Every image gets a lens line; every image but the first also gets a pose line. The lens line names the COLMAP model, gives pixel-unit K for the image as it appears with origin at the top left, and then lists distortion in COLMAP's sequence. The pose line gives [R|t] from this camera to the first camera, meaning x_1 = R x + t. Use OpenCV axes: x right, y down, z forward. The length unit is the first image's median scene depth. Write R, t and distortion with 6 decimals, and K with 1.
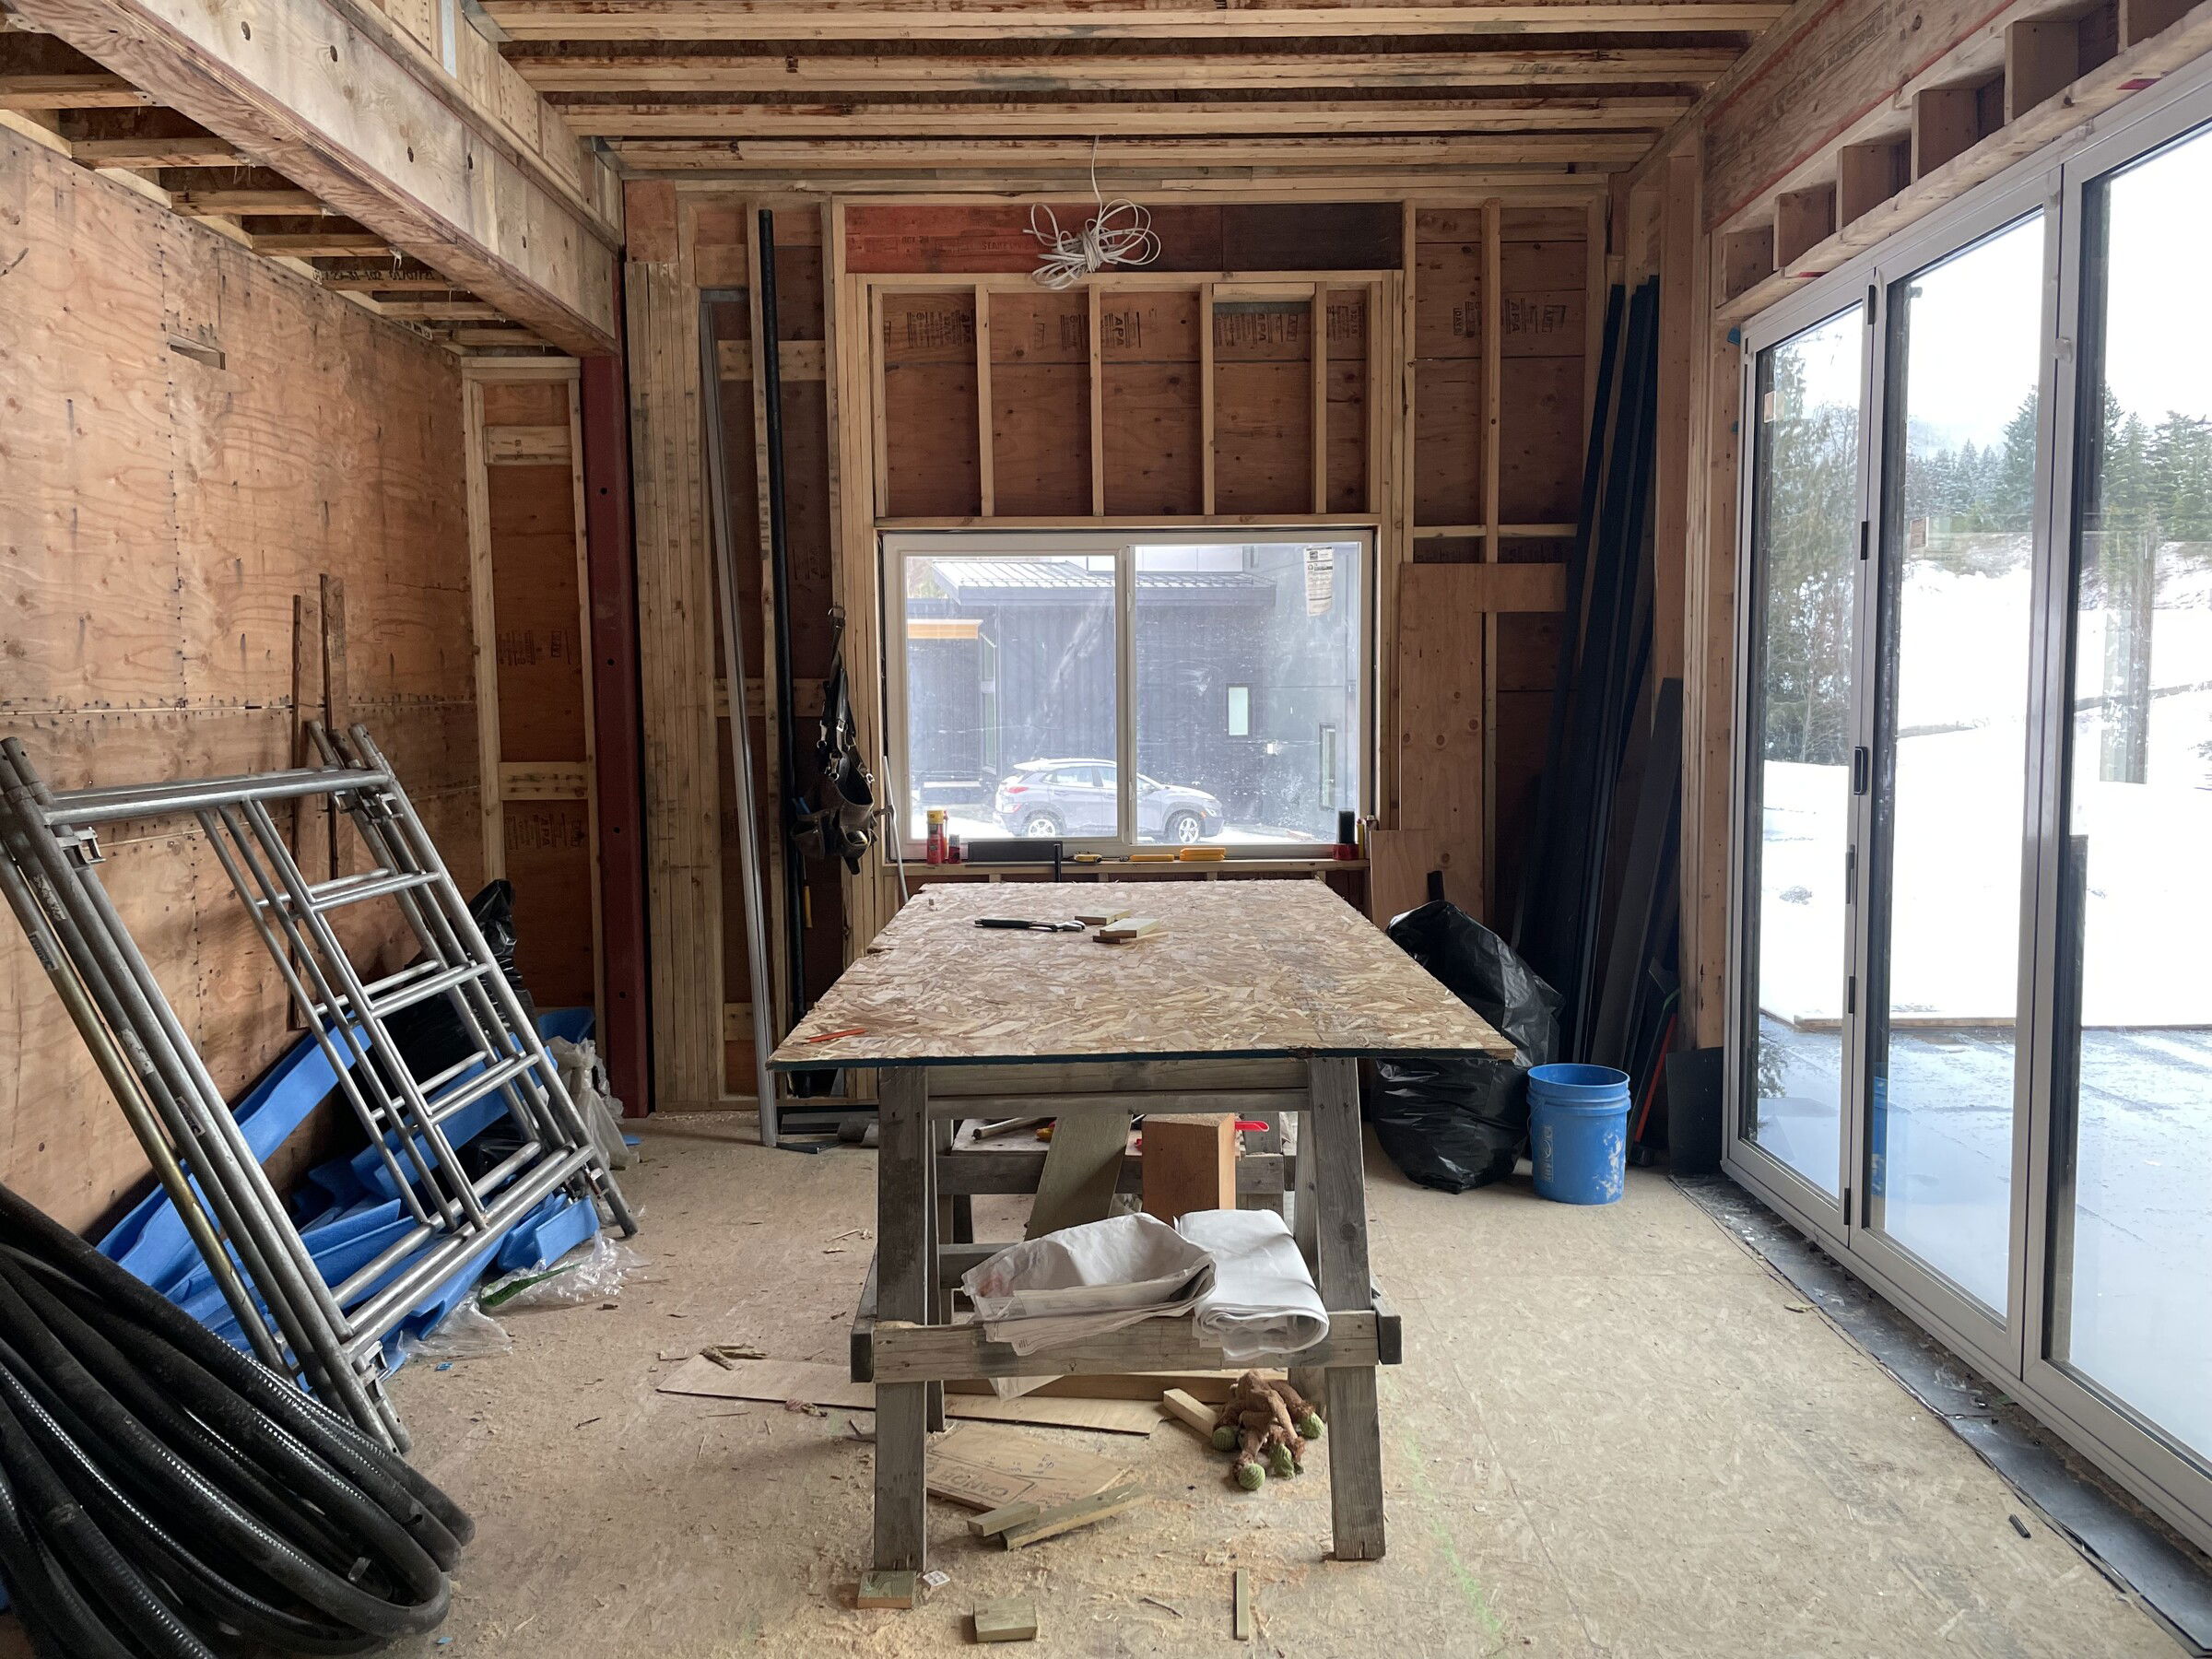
lens RADIAL K [[1675.8, 0, 1114.5], [0, 1675.8, 812.2], [0, 0, 1]] dist [0.087284, -0.108748]
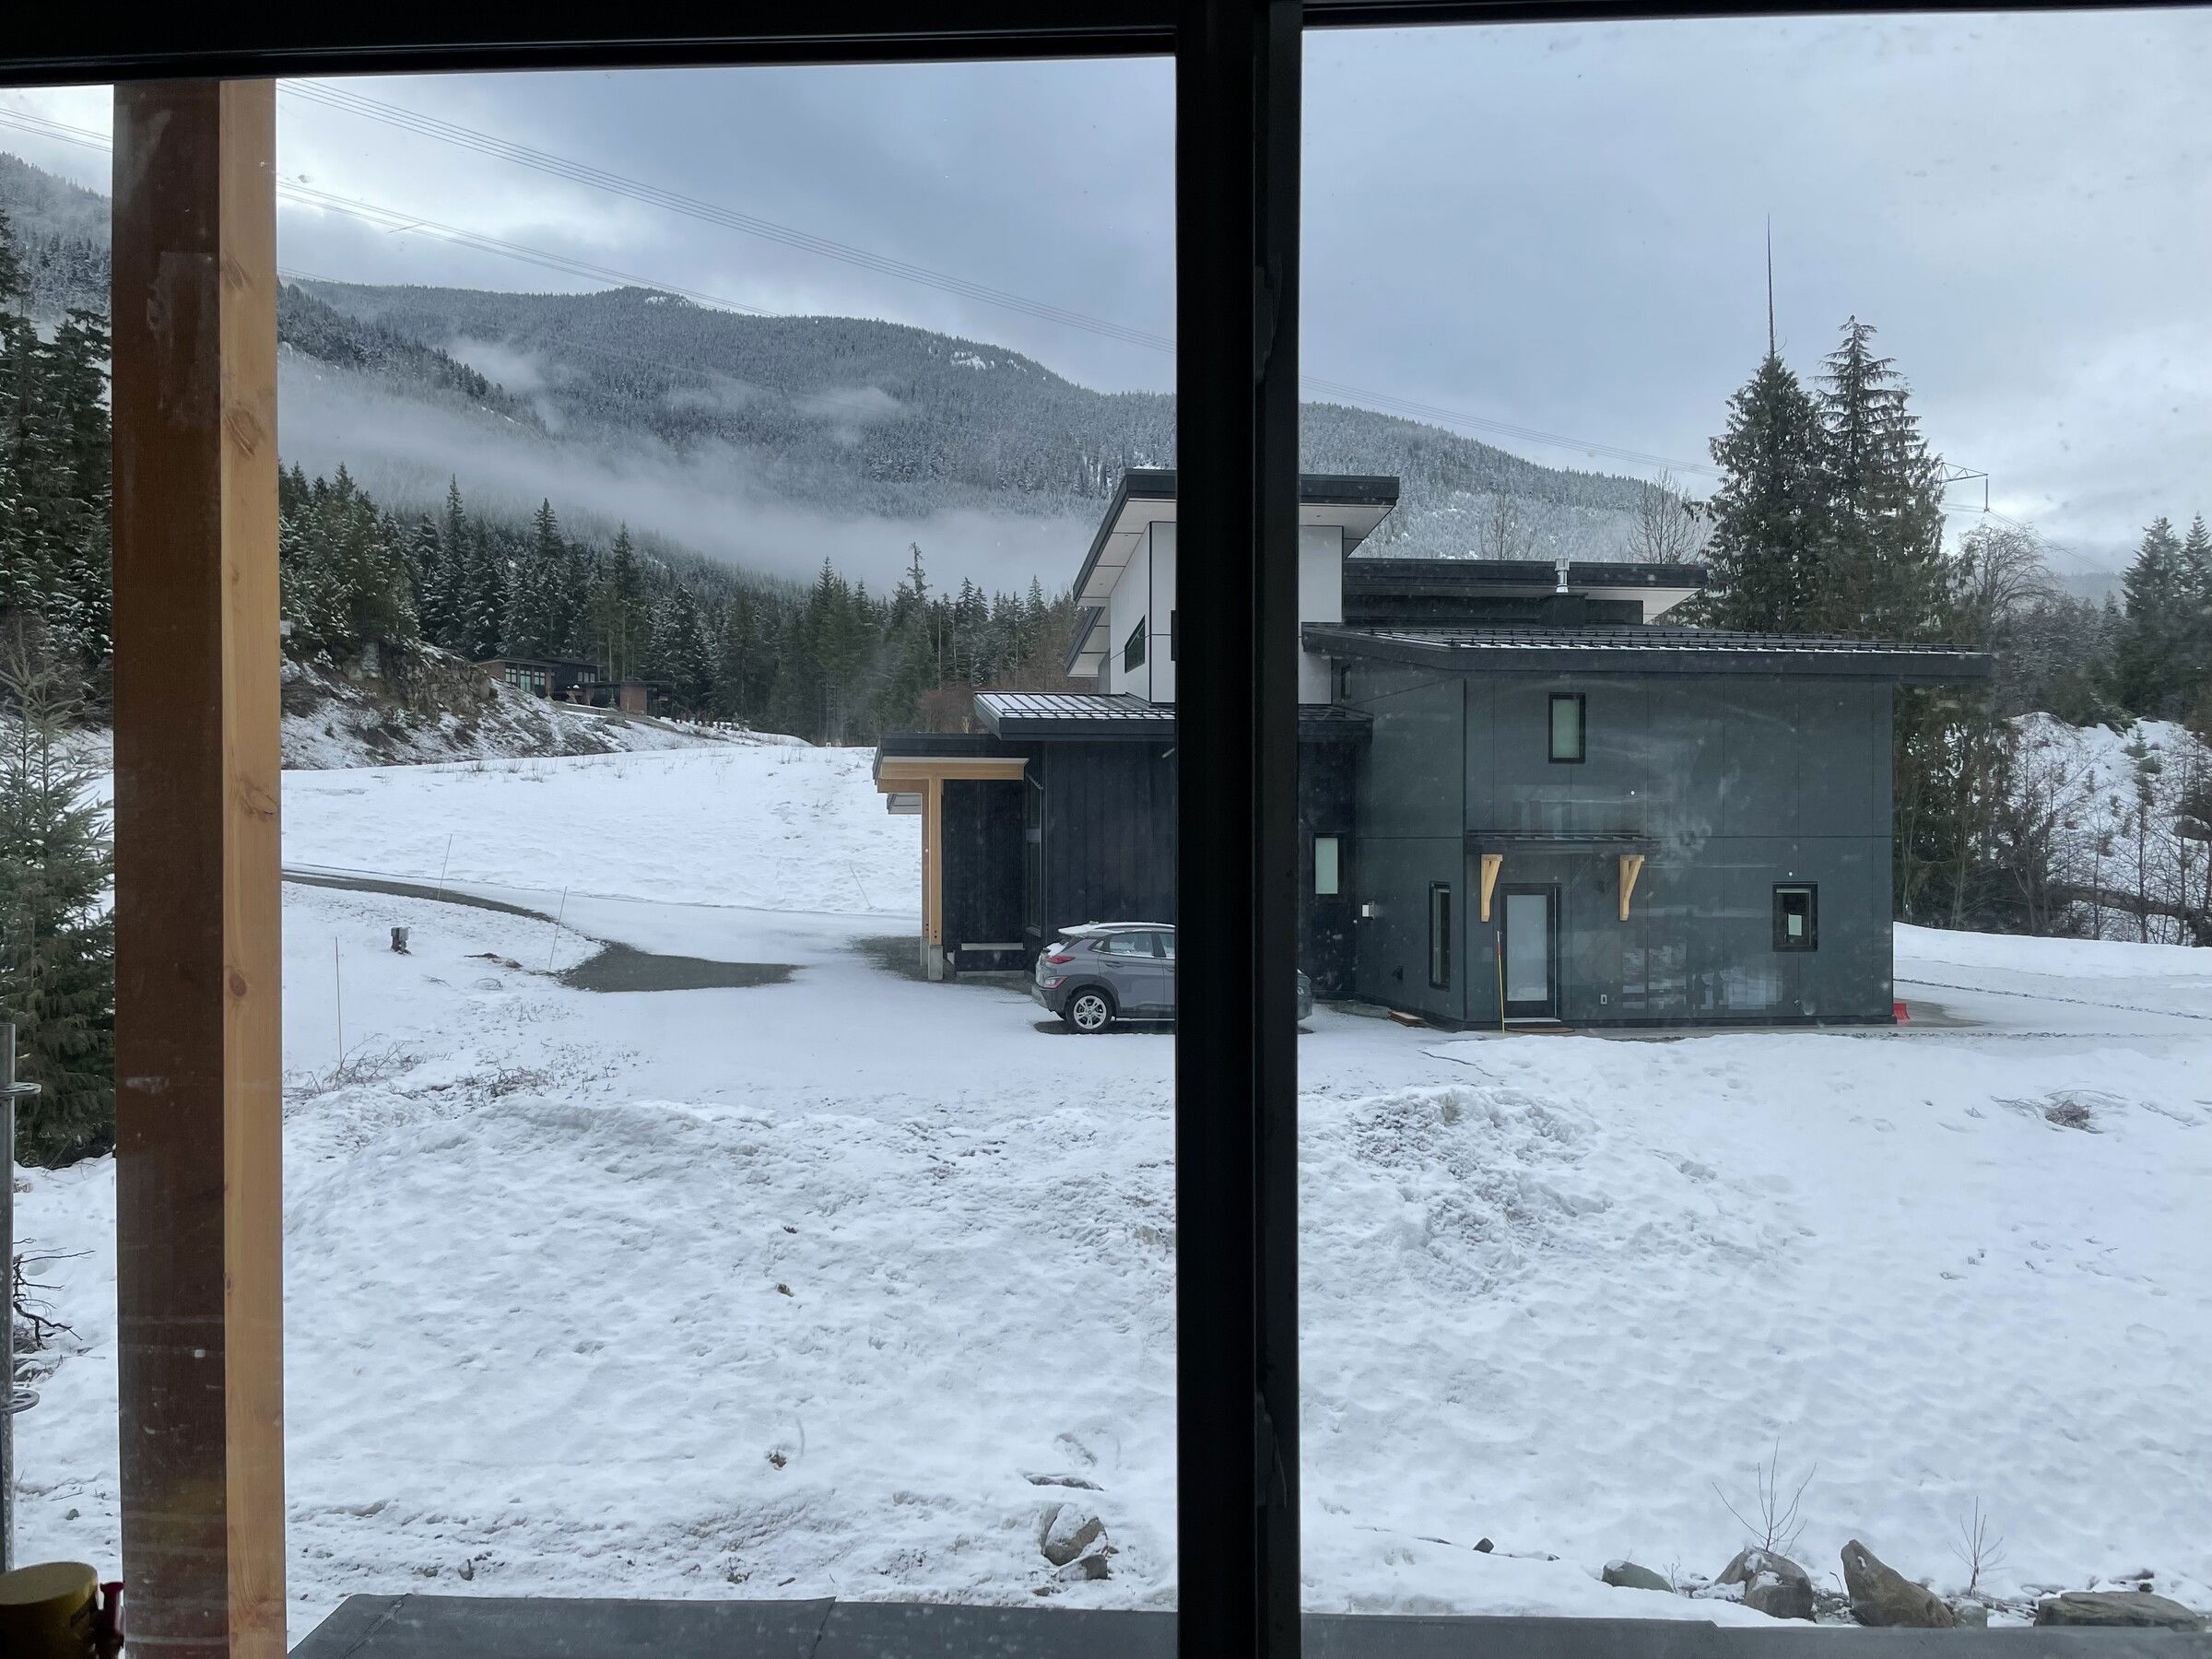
lens RADIAL K [[1685.2, 0, 1104.7], [0, 1685.2, 843.7], [0, 0, 1]] dist [0.086588, -0.111069]
pose [[0.998954, 0.007952, -0.045034, 0.000203], [-0.011096, 0.997486, -0.069987, -0.011437], [0.044364, 0.070414, 0.996531, 0.158272]]
